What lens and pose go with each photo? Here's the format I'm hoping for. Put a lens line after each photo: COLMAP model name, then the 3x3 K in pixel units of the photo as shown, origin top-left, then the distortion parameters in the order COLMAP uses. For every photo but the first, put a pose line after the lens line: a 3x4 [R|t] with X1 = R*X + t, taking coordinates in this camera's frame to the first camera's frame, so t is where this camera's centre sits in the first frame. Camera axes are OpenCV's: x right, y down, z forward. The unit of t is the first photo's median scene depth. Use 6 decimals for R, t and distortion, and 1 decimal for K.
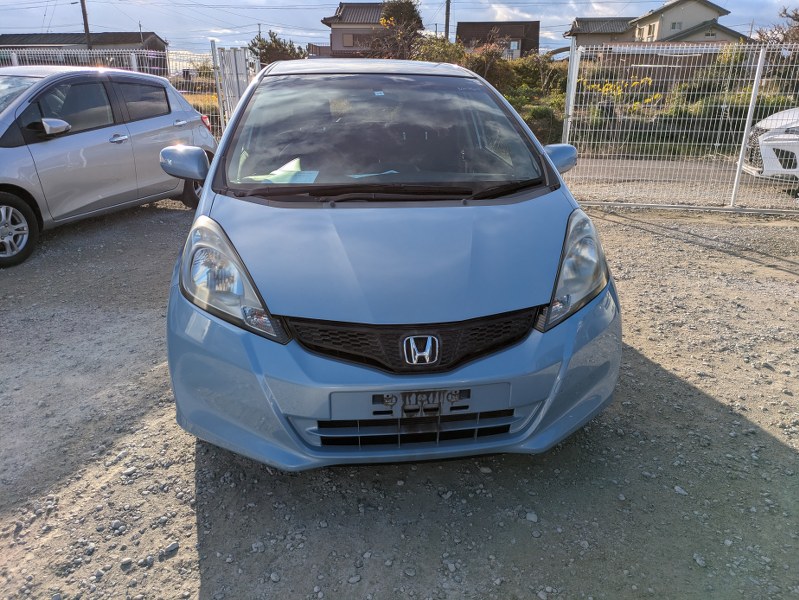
lens RADIAL K [[586.8, 0, 396.1], [0, 586.8, 298.5], [0, 0, 1]] dist [0.063846, -0.064099]
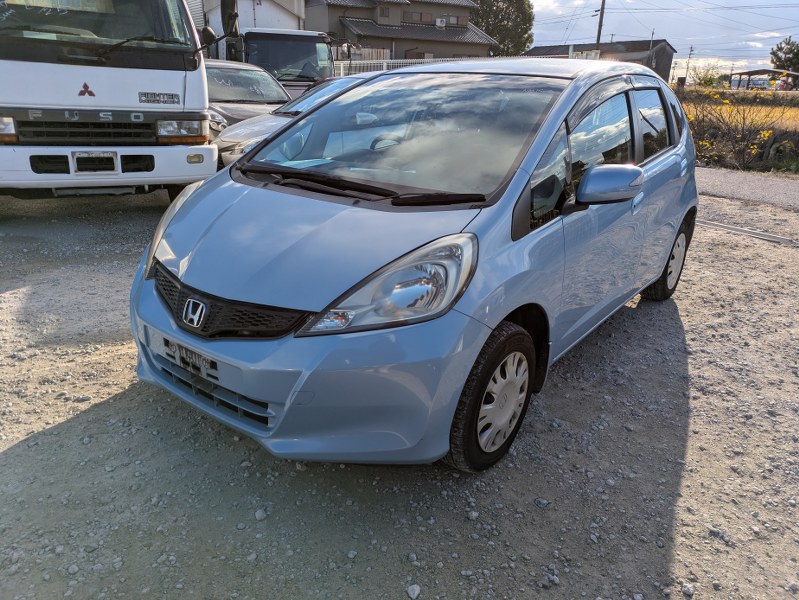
lens RADIAL K [[586.8, 0, 396.1], [0, 586.8, 298.5], [0, 0, 1]] dist [0.063846, -0.064099]
pose [[0.699048, 0.256800, -0.667372, 0.862631], [-0.264665, 0.959928, 0.092146, -0.119026], [0.664292, 0.112216, 0.739002, 0.334978]]
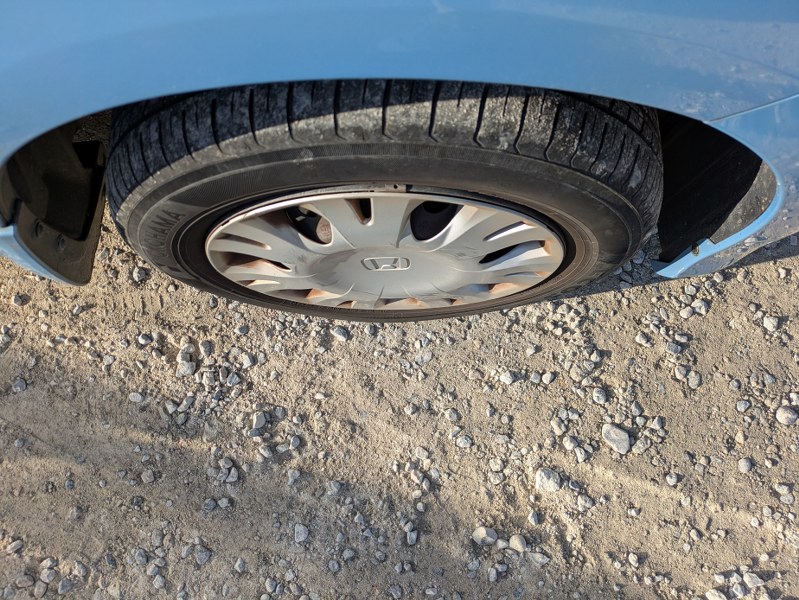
lens RADIAL K [[586.8, 0, 396.1], [0, 586.8, 298.5], [0, 0, 1]] dist [0.063846, -0.064099]
pose [[0.118568, -0.958202, 0.260365, -0.475656], [0.258246, 0.282950, 0.923715, -0.157757], [-0.958776, -0.042285, 0.281001, 1.025973]]
